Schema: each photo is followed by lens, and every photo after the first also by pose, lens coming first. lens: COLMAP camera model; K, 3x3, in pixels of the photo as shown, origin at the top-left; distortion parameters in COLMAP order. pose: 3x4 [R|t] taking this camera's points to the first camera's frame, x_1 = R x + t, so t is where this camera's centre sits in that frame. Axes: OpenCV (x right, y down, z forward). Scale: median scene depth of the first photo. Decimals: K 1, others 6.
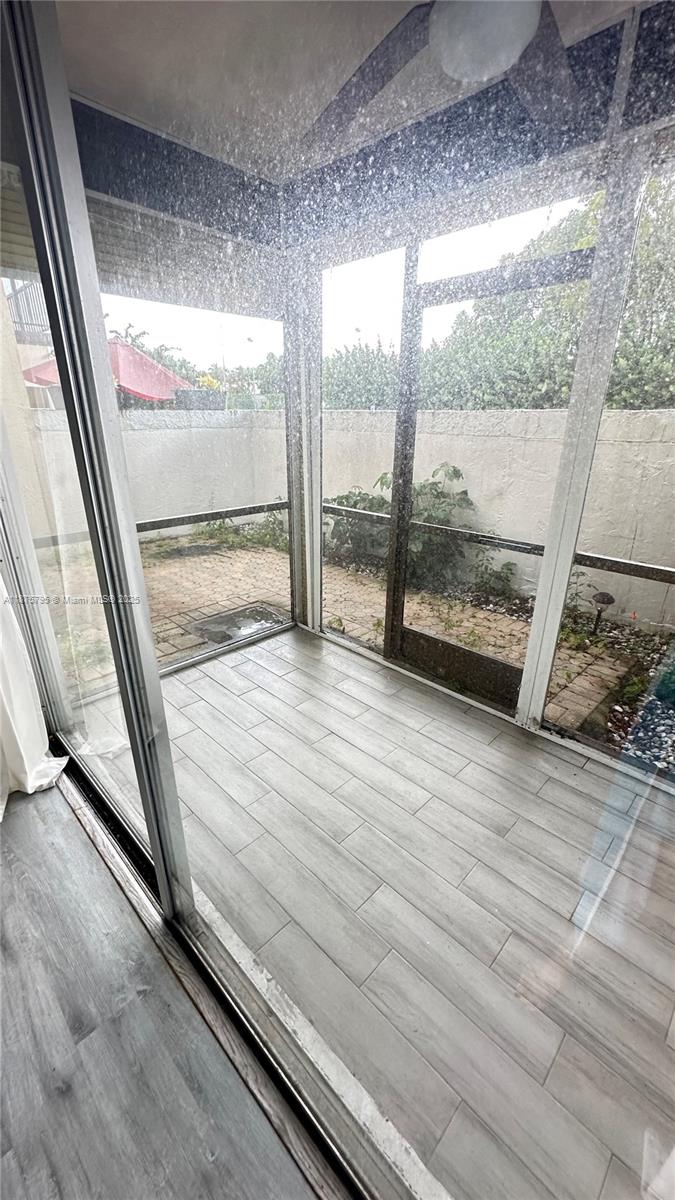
lens RADIAL K [[477.8, 0, 337.6], [0, 477.8, 602.5], [0, 0, 1]] dist [-0.001467, 0.001370]
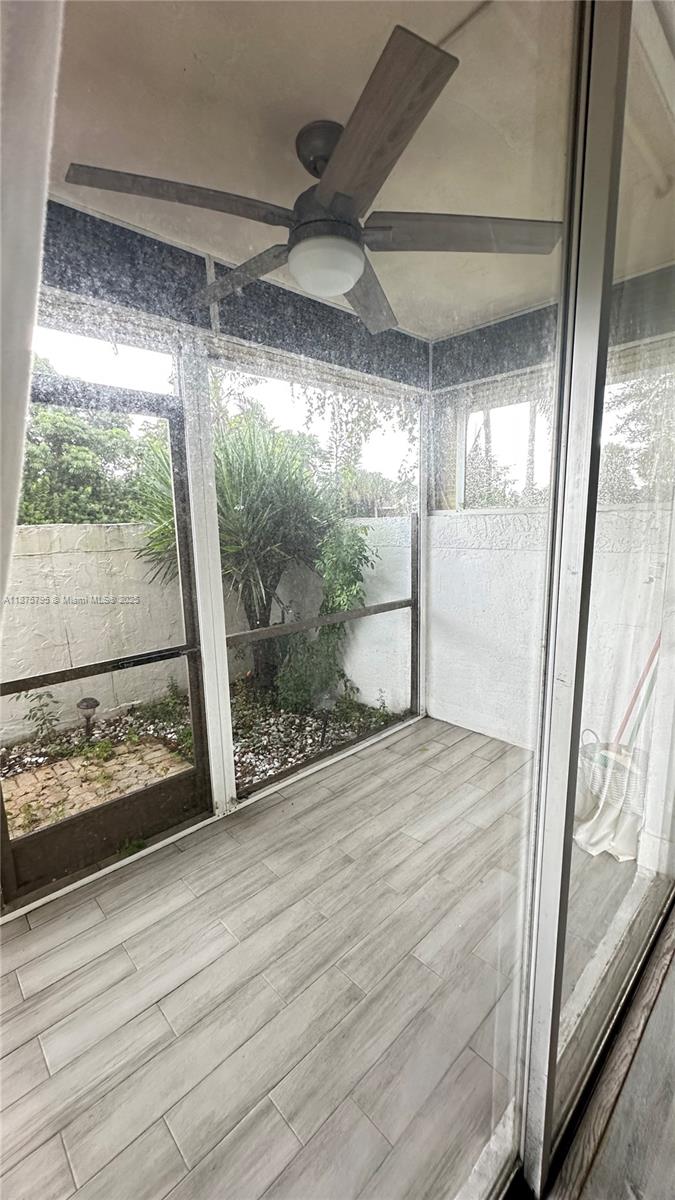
lens RADIAL K [[477.8, 0, 338.1], [0, 477.8, 600.2], [0, 0, 1]] dist [-0.001467, 0.001370]
pose [[0.032619, -0.167732, 0.985293, -0.558906], [0.387880, 0.910676, 0.142189, -0.219975], [-0.921132, 0.377538, 0.094765, 0.532409]]
